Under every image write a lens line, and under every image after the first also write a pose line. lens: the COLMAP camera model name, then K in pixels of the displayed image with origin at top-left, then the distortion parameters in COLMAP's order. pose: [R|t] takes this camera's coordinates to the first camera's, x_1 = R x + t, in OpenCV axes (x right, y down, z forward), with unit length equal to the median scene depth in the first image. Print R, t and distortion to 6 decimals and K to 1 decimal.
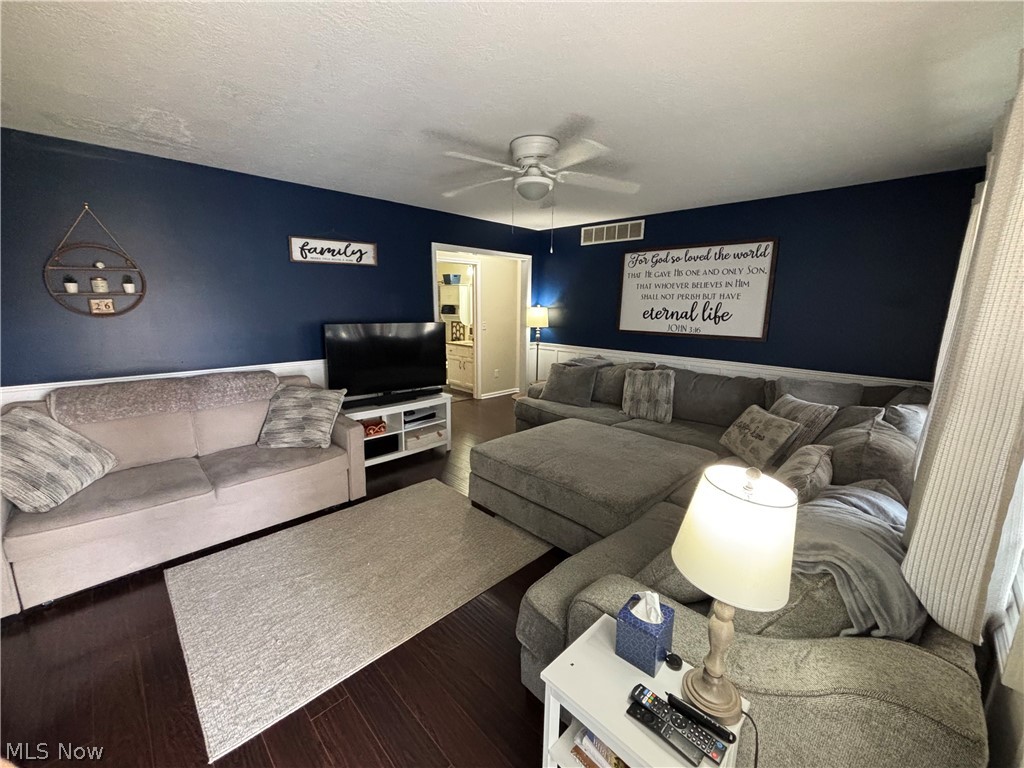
lens RADIAL K [[414.8, 0, 512.0], [0, 414.8, 384.0], [0, 0, 1]] dist [-0.000091, -0.000063]
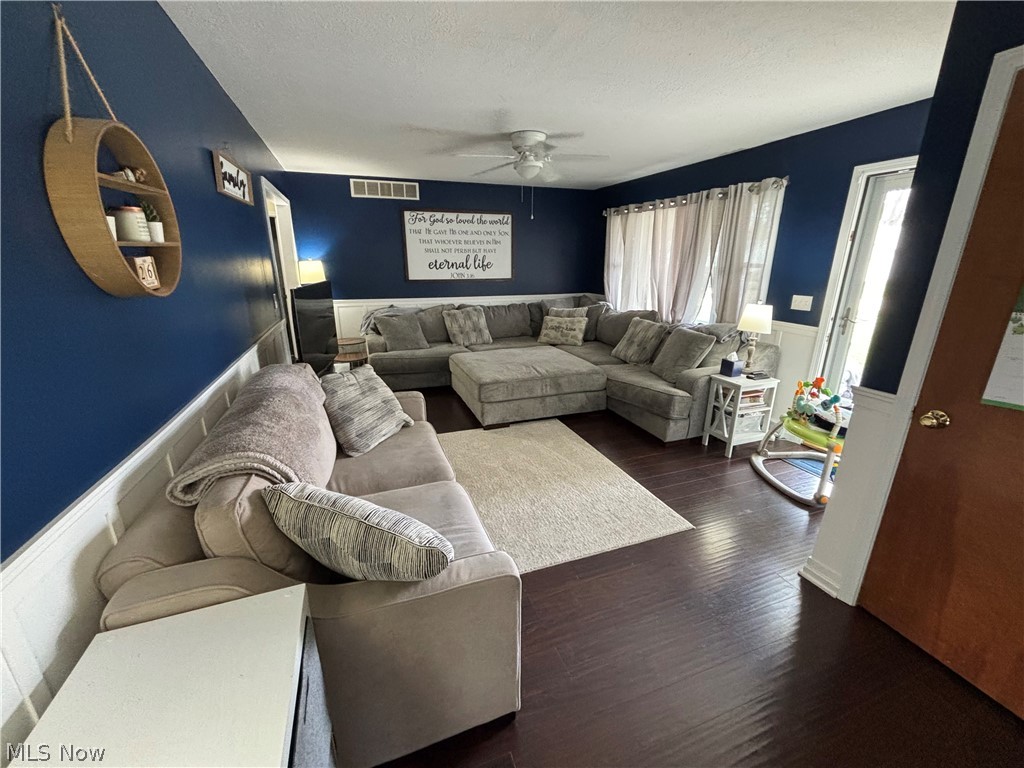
lens RADIAL K [[414.8, 0, 512.0], [0, 414.8, 384.0], [0, 0, 1]] dist [-0.000091, -0.000063]
pose [[0.420076, -0.262027, 0.868837, -0.740978], [0.186990, 0.961856, 0.199671, -0.034449], [-0.888015, 0.078587, 0.453049, 0.279808]]
